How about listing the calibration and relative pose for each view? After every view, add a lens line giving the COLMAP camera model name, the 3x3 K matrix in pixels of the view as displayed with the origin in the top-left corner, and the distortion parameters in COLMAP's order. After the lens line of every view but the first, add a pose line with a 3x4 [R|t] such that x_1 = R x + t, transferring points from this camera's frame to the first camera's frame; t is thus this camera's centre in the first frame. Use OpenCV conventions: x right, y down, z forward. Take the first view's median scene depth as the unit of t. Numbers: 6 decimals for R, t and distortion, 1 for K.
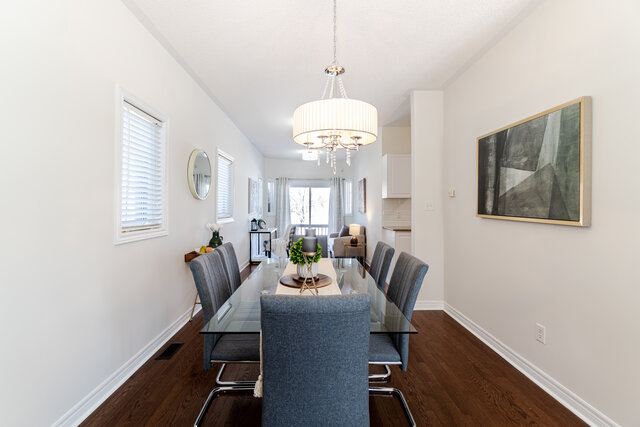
lens RADIAL K [[277.4, 0, 313.1], [0, 277.4, 205.9], [0, 0, 1]] dist [-0.002488, -0.000120]
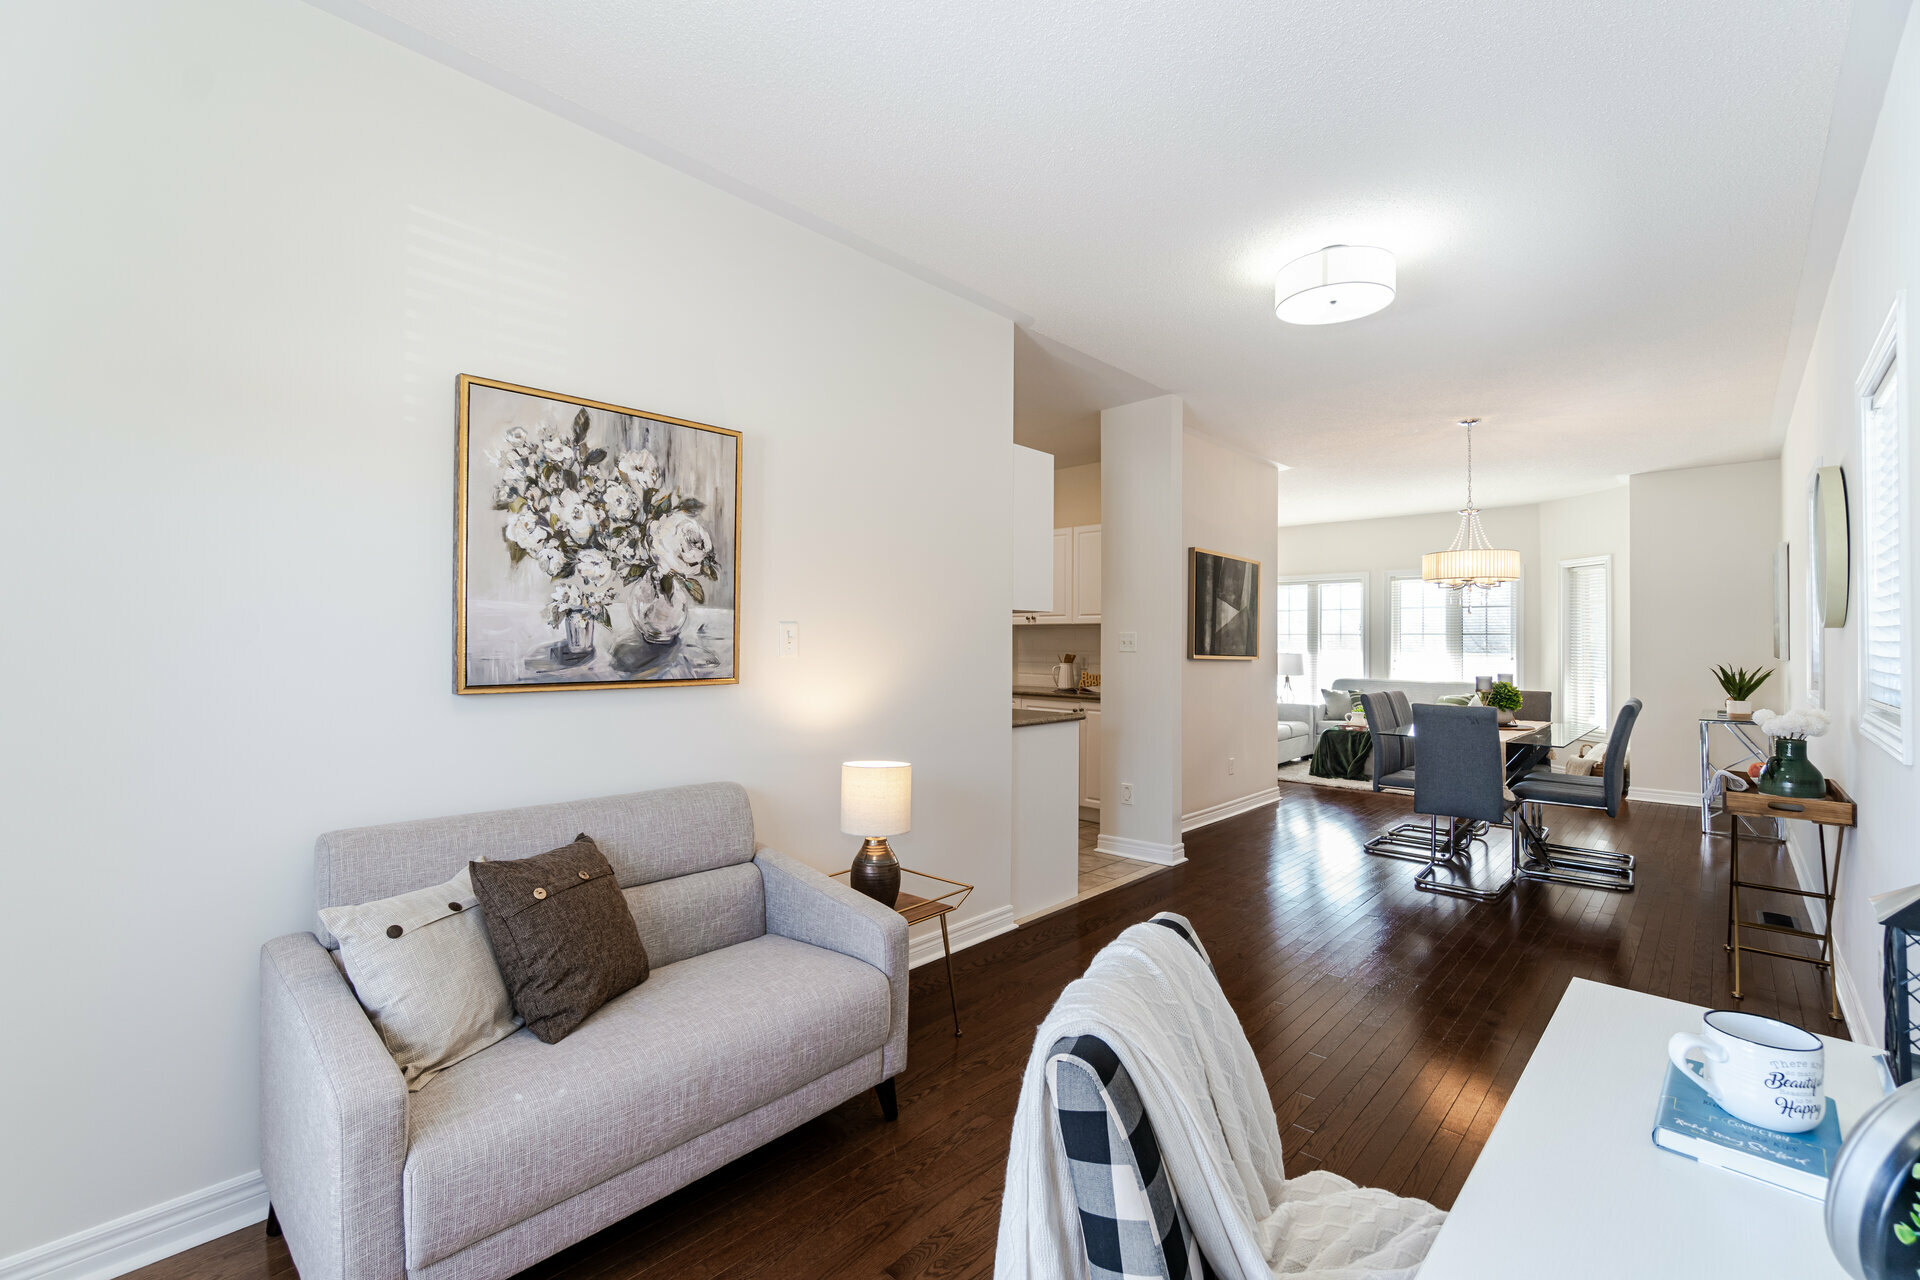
lens RADIAL K [[824.2, 0, 949.3], [0, 824.2, 636.1], [0, 0, 1]] dist [-0.003469, -0.000057]
pose [[-0.720623, -0.002088, 0.693324, -0.470716], [-0.011819, 0.999887, -0.009273, 0.010739], [-0.693227, -0.014877, -0.720566, 3.280718]]
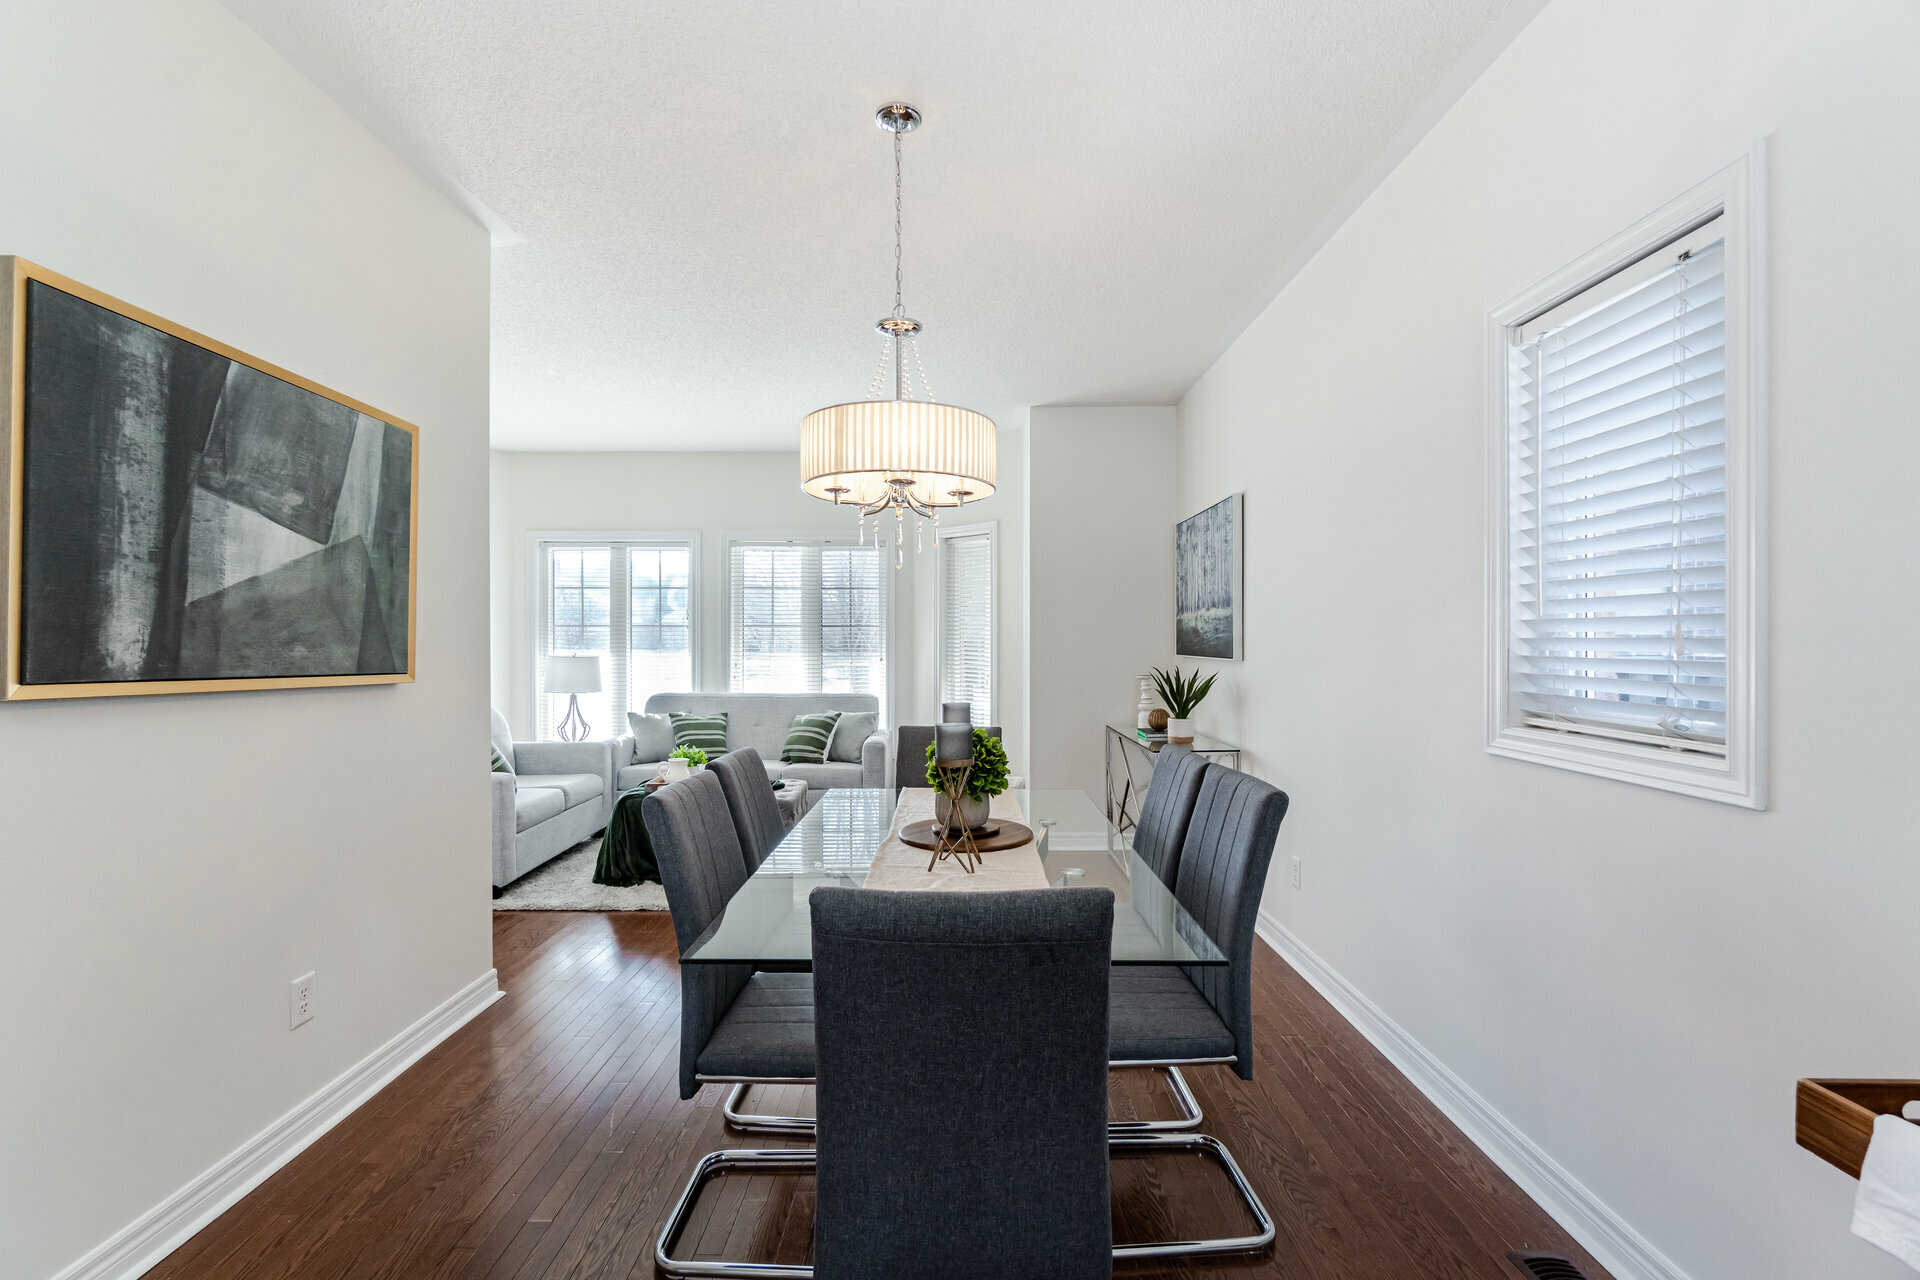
lens RADIAL K [[849.3, 0, 950.8], [0, 849.3, 643.8], [0, 0, 1]] dist [0.000091, 0.000142]
pose [[-0.999833, -0.004497, 0.017719, -0.021909], [-0.004546, 0.999986, -0.002779, 0.002073], [-0.017706, -0.002859, -0.999839, 1.697184]]
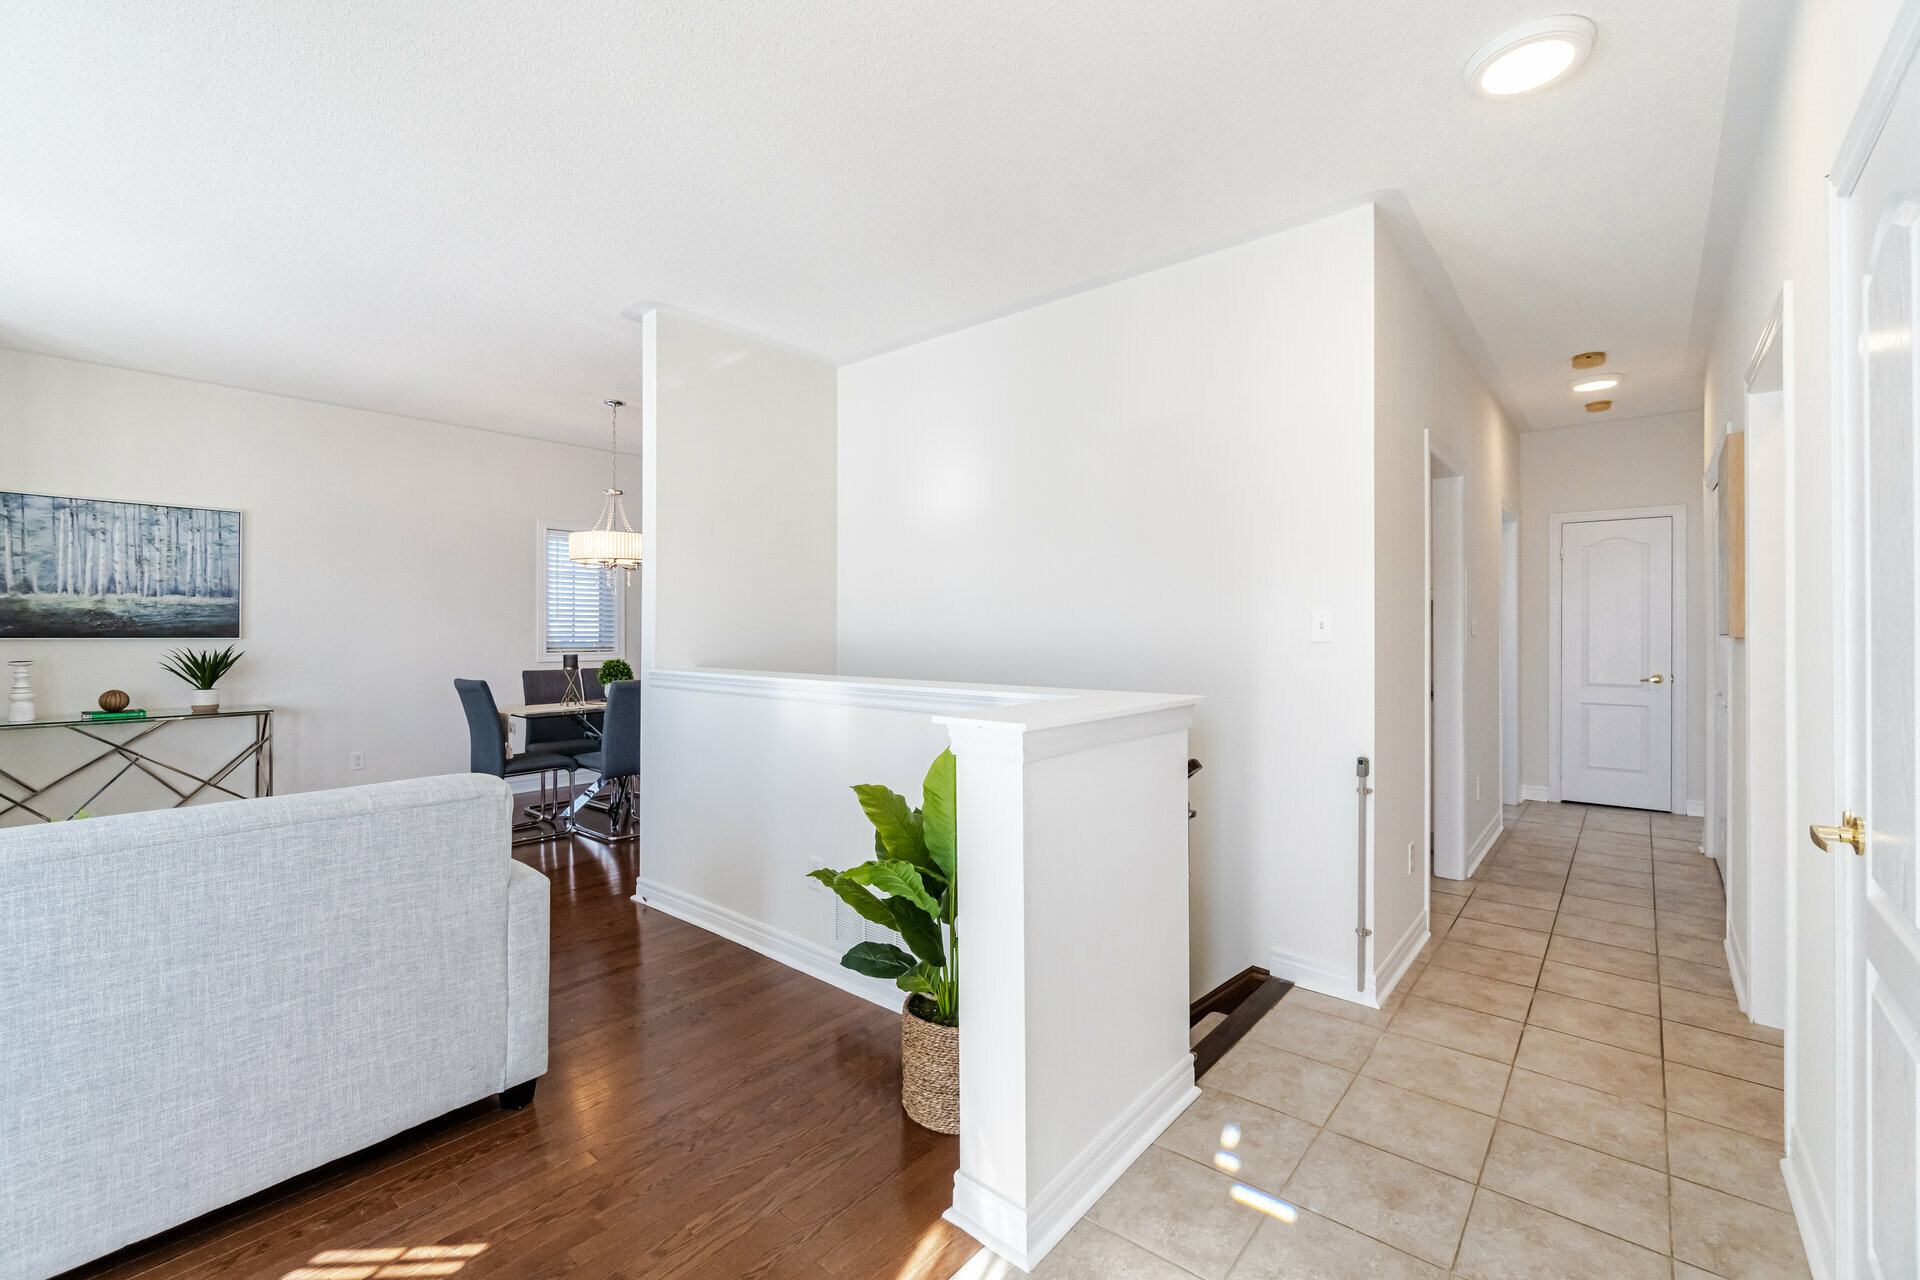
lens RADIAL K [[824.1, 0, 955.5], [0, 824.1, 624.2], [0, 0, 1]] dist [-0.000515, -0.000039]
pose [[0.756638, -0.007127, -0.653796, 2.171025], [0.004647, 0.999974, -0.005523, 0.009795], [0.653818, 0.001141, 0.756651, -0.336317]]
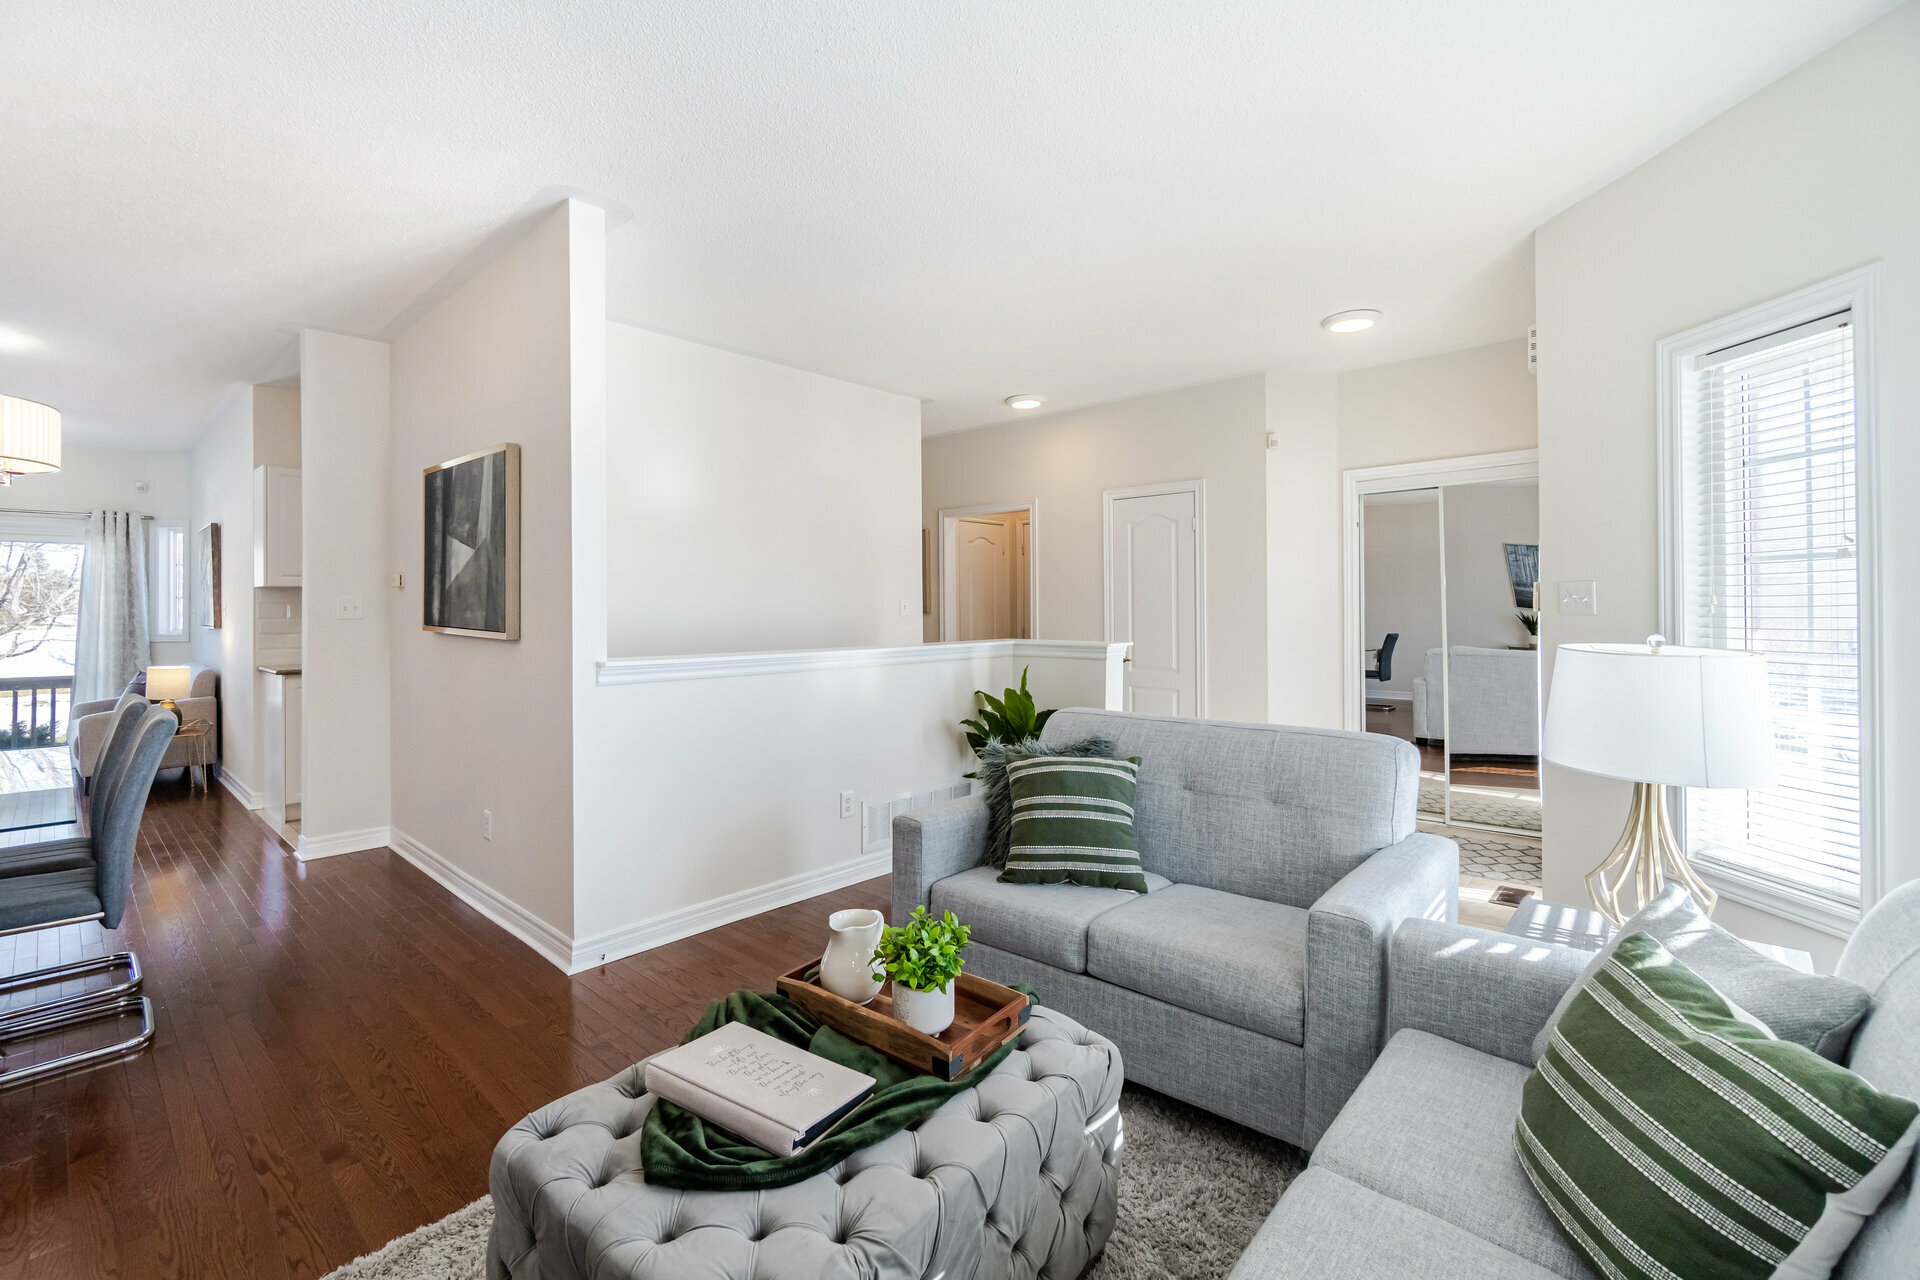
lens RADIAL K [[821.4, 0, 918.5], [0, 821.4, 605.7], [0, 0, 1]] dist [0.002174, 0.000288]
pose [[0.692963, -0.002751, 0.720968, 0.162035], [0.002881, 0.999995, 0.001046, -0.003818], [-0.720967, 0.001352, 0.692968, -0.714918]]
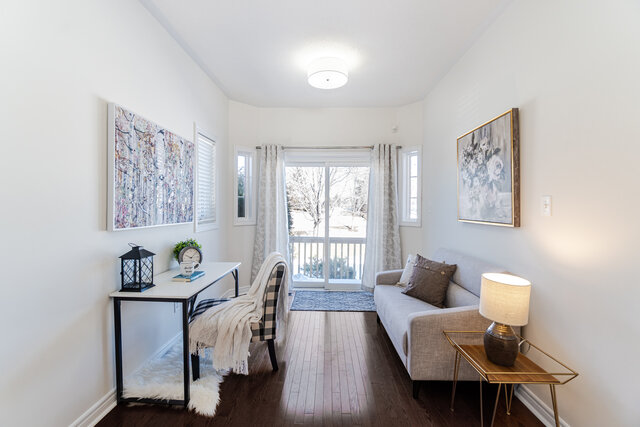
lens RADIAL K [[274.7, 0, 318.5], [0, 274.7, 208.2], [0, 0, 1]] dist [-0.000515, -0.000039]
pose [[0.999154, -0.001155, -0.041097, -0.024147], [0.001609, 0.999938, 0.010995, 0.004916], [0.041082, -0.011052, 0.999095, 1.882756]]
